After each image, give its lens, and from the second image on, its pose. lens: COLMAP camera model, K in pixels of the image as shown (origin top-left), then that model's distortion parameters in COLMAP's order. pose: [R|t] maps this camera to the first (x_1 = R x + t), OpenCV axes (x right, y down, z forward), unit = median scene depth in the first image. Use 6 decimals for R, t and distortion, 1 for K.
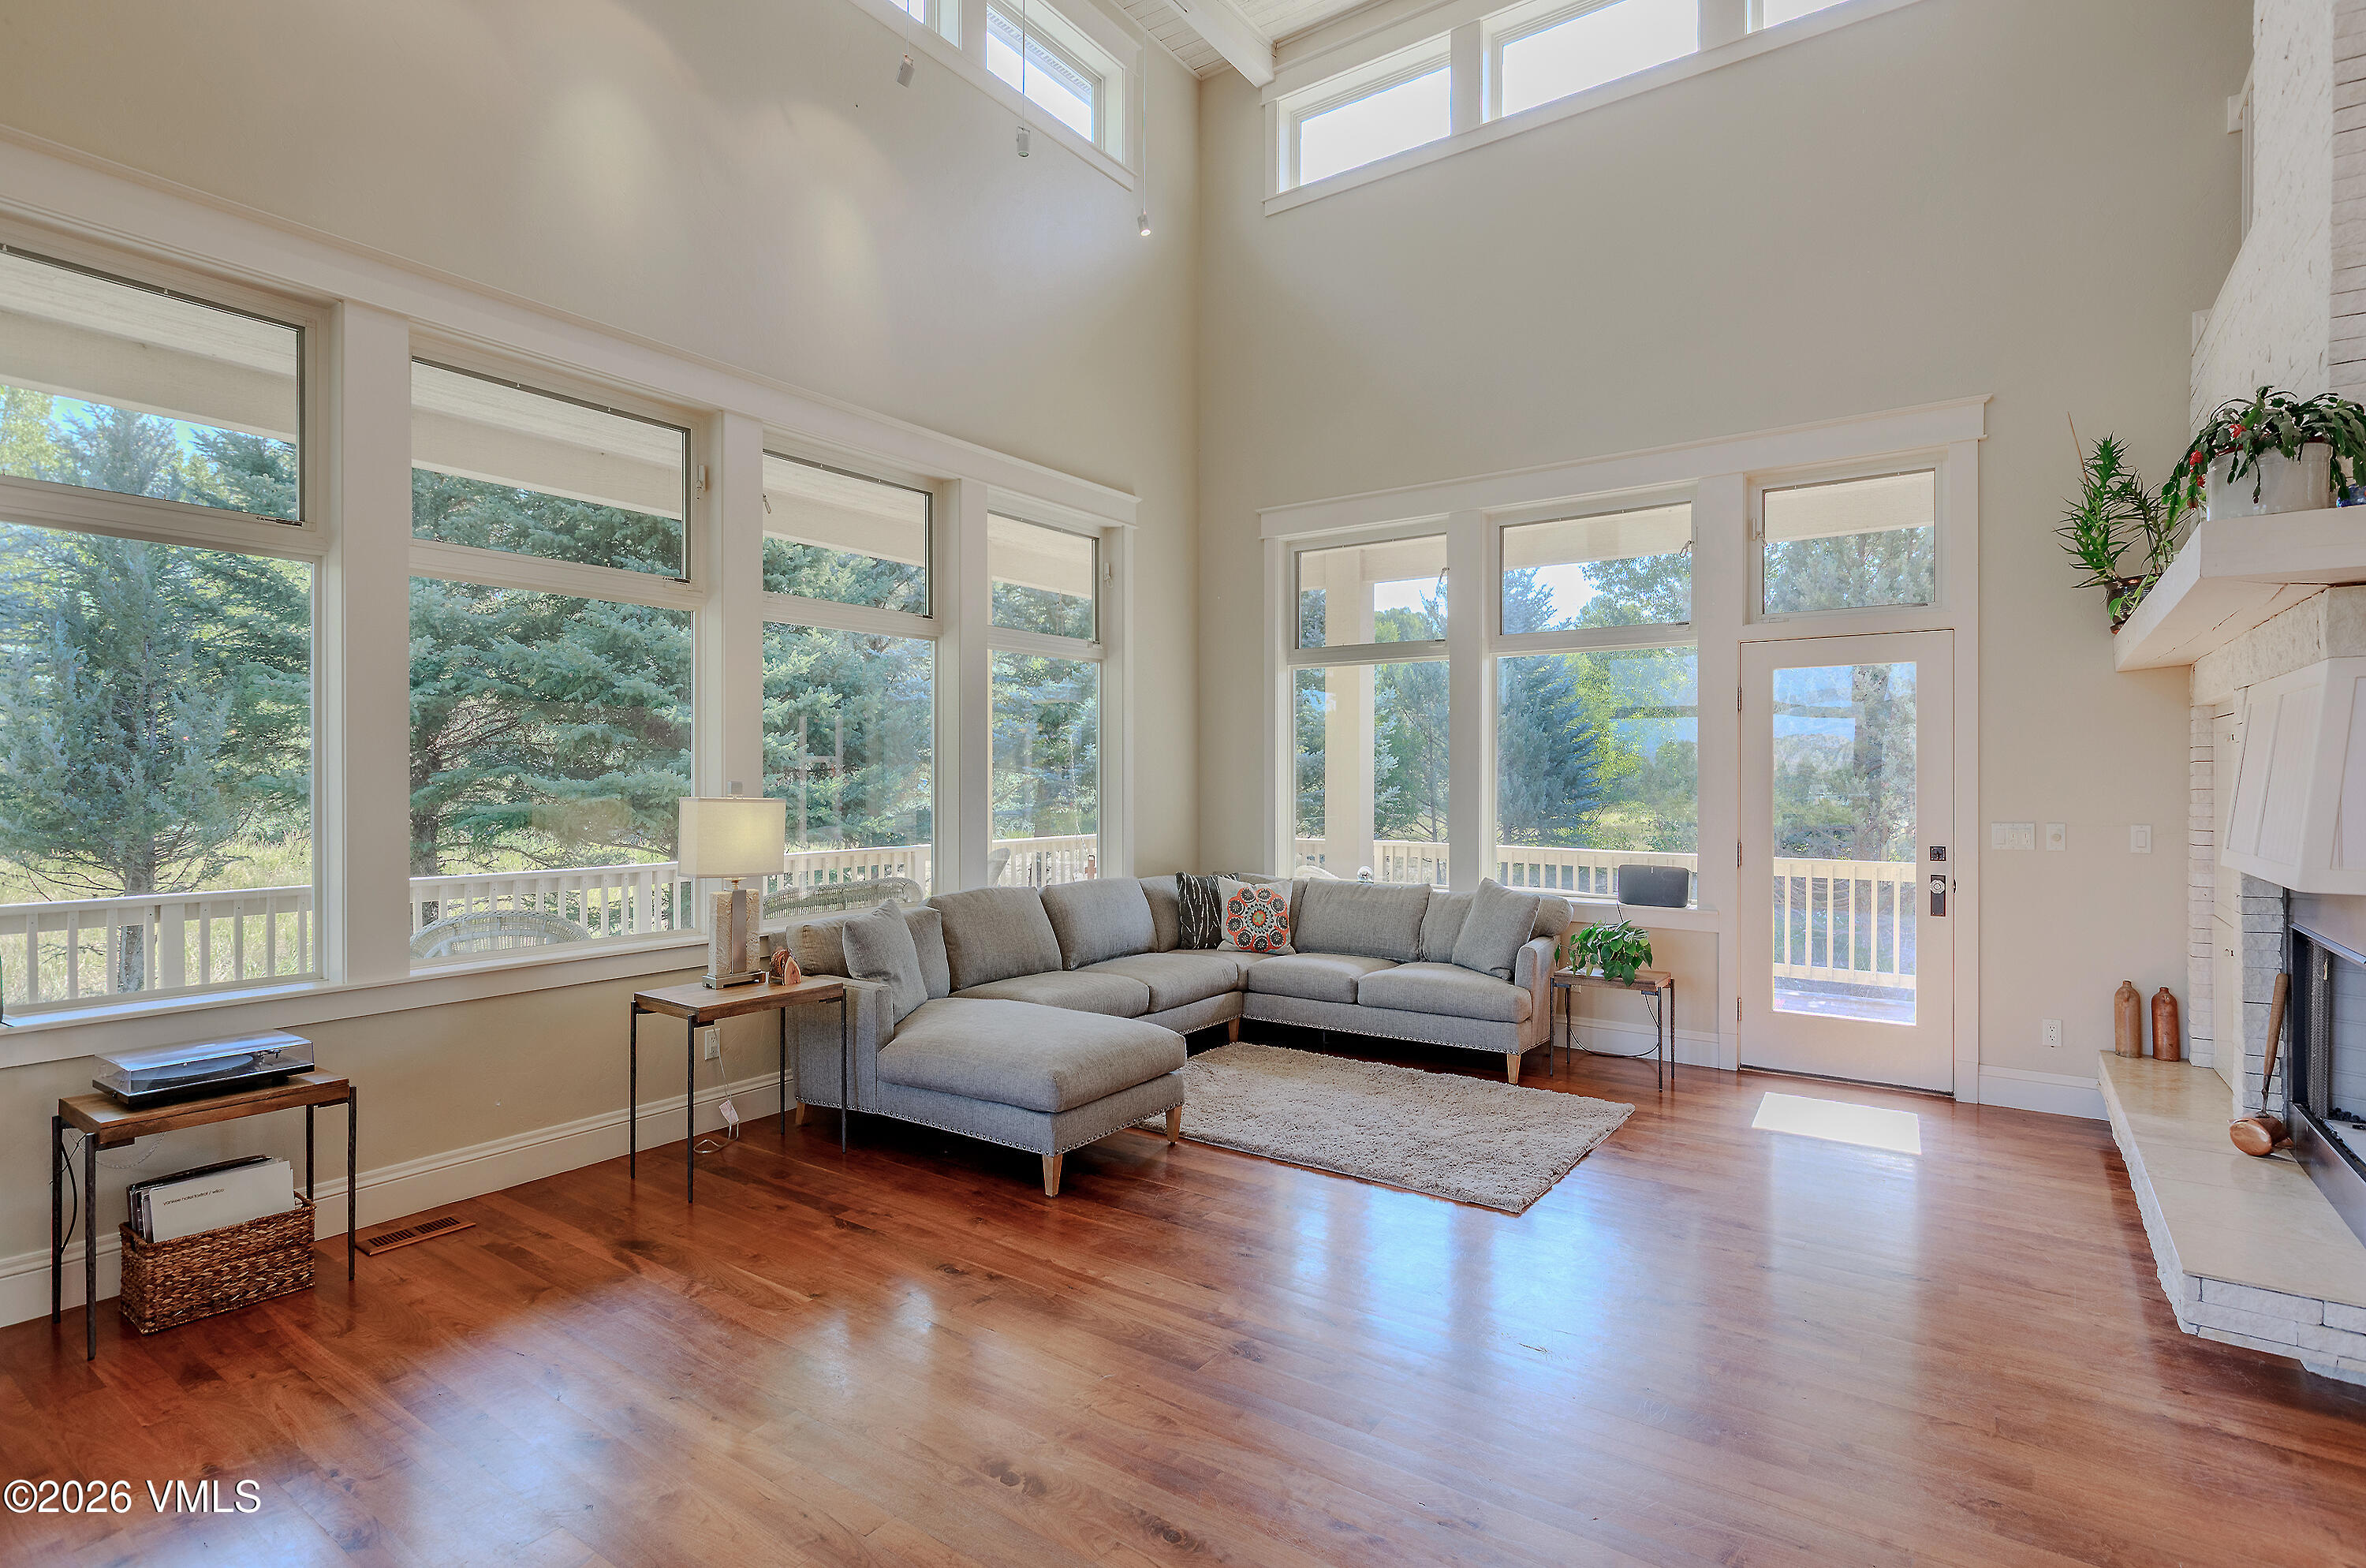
lens RADIAL K [[1144.0, 0, 1179.3], [0, 1144.0, 783.3], [0, 0, 1]] dist [-0.000999, -0.000024]
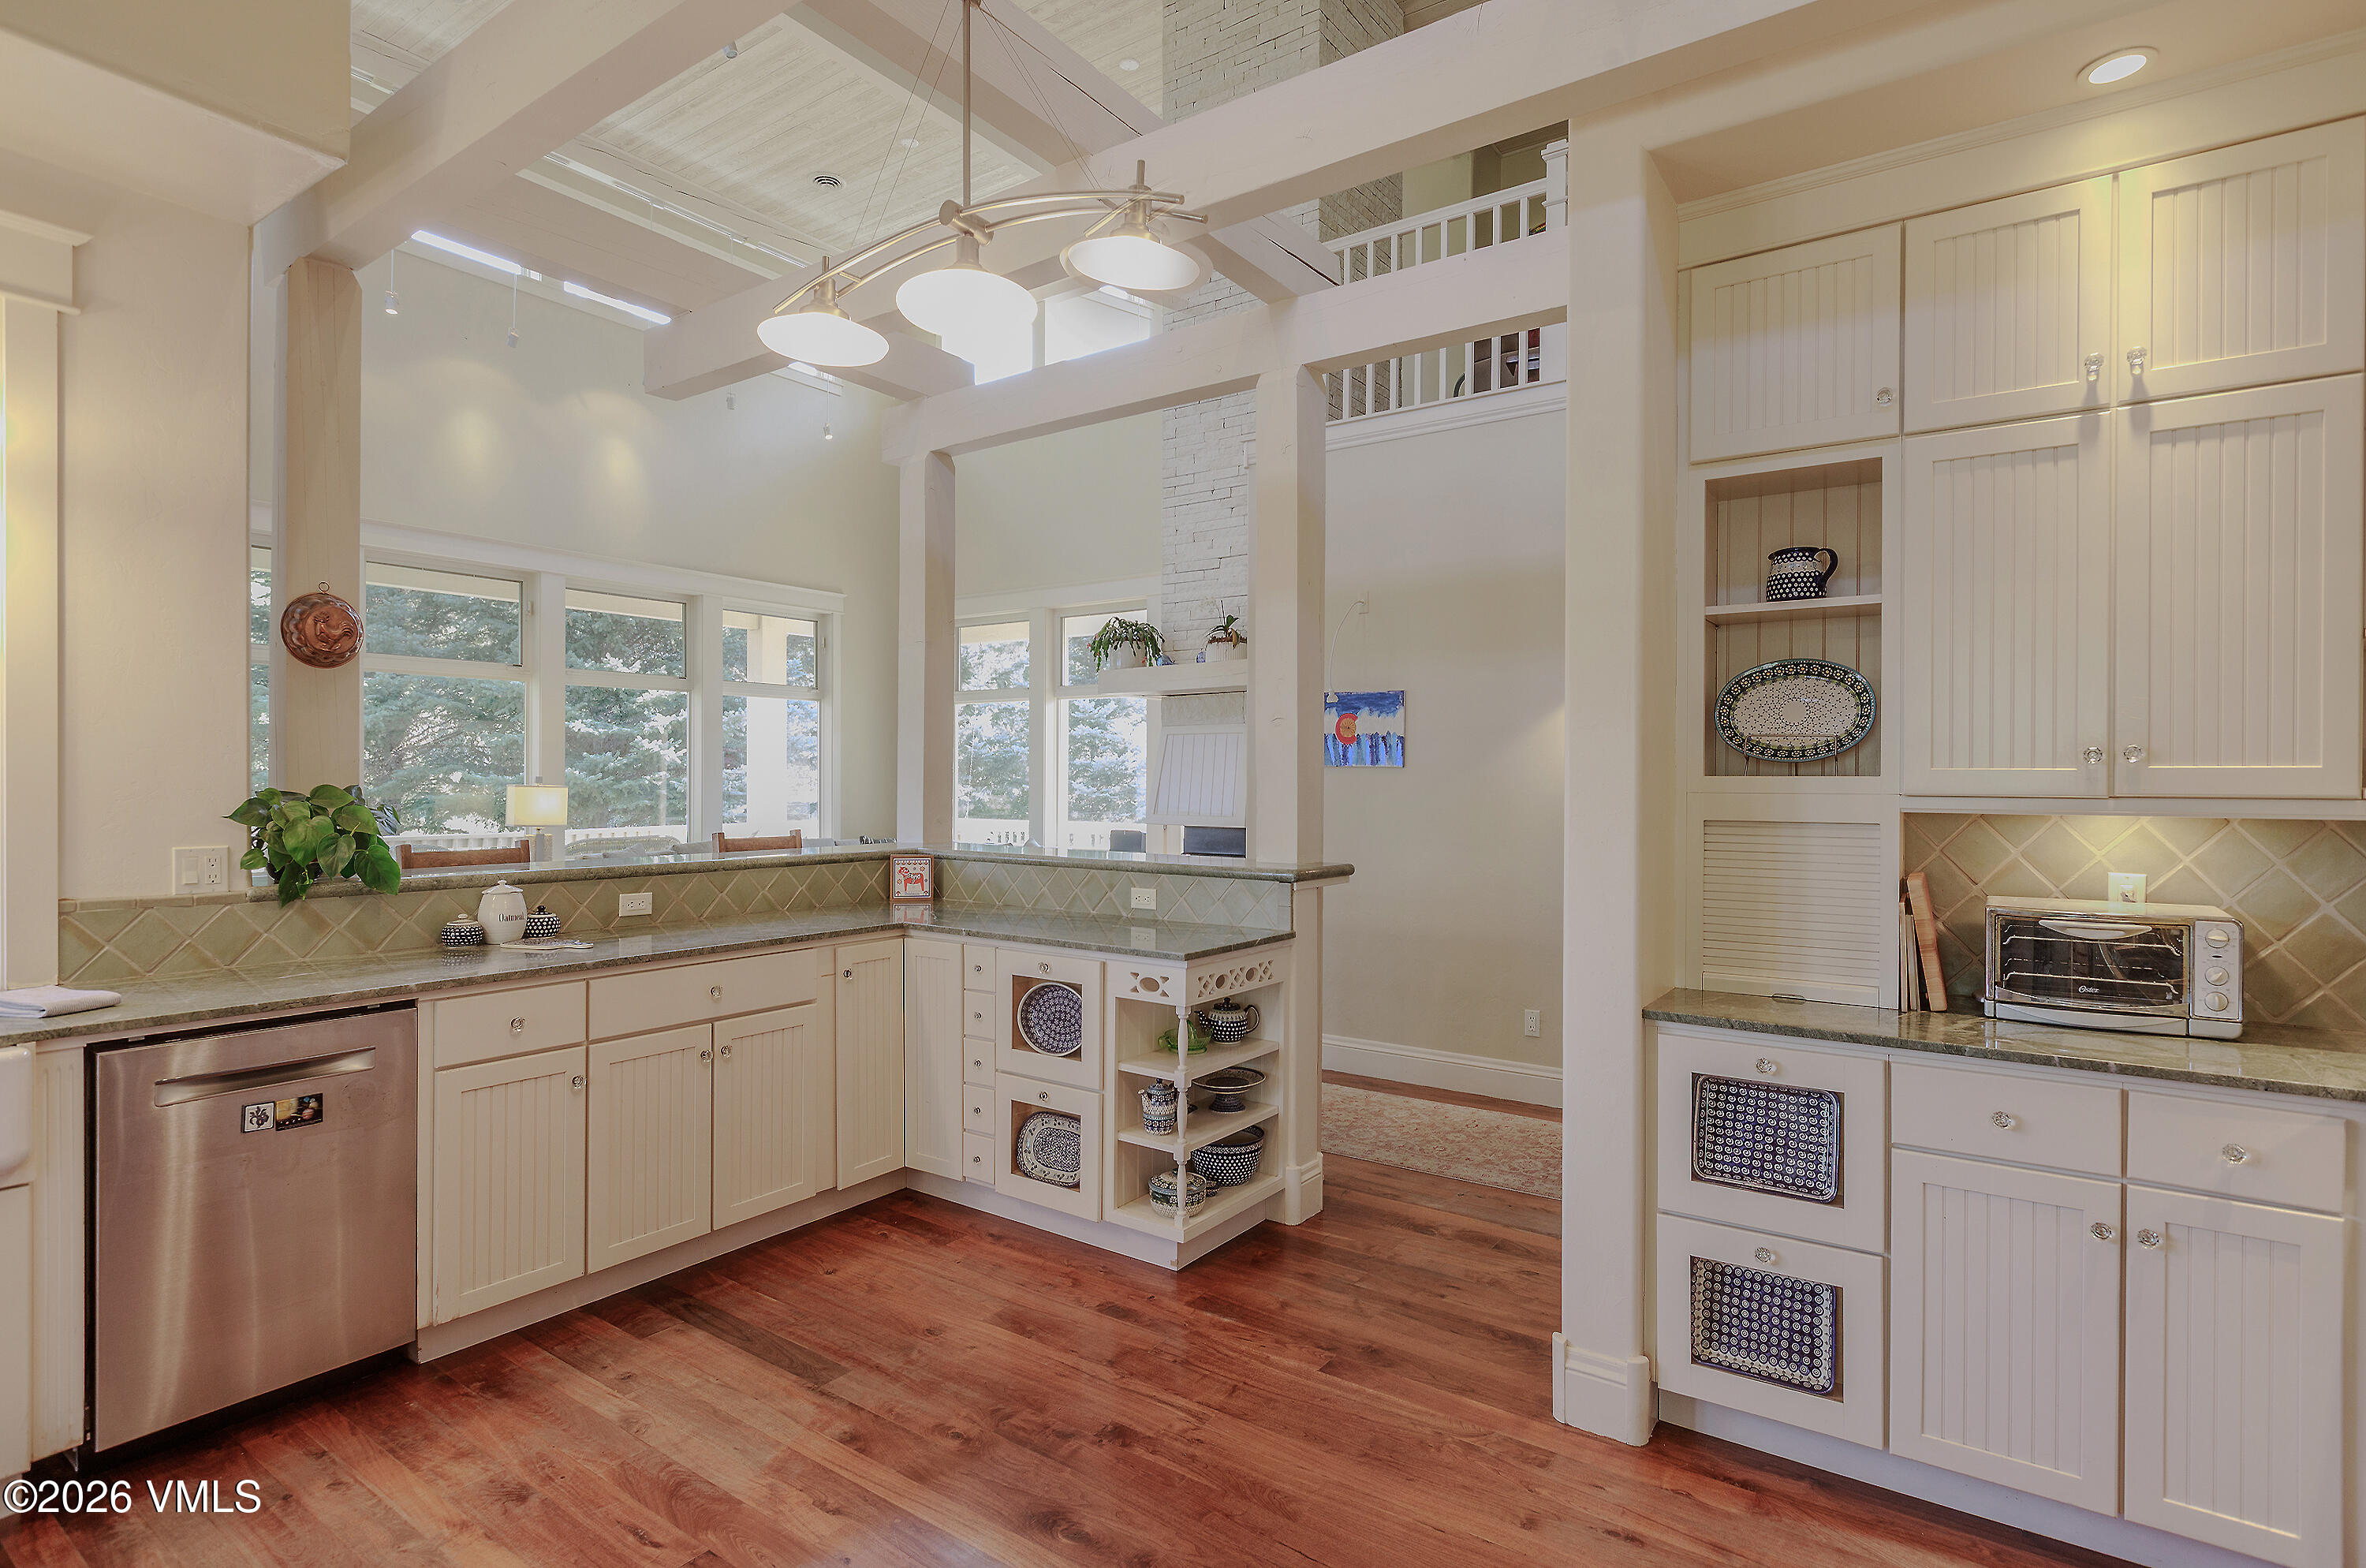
lens RADIAL K [[1158.3, 0, 1191.5], [0, 1158.3, 777.0], [0, 0, 1]] dist [0.000189, 0.000016]
pose [[0.999924, -0.000883, 0.012322, 0.239754], [0.000885, 1.000000, -0.000165, -0.000434], [-0.012321, 0.000176, 0.999924, -0.332986]]
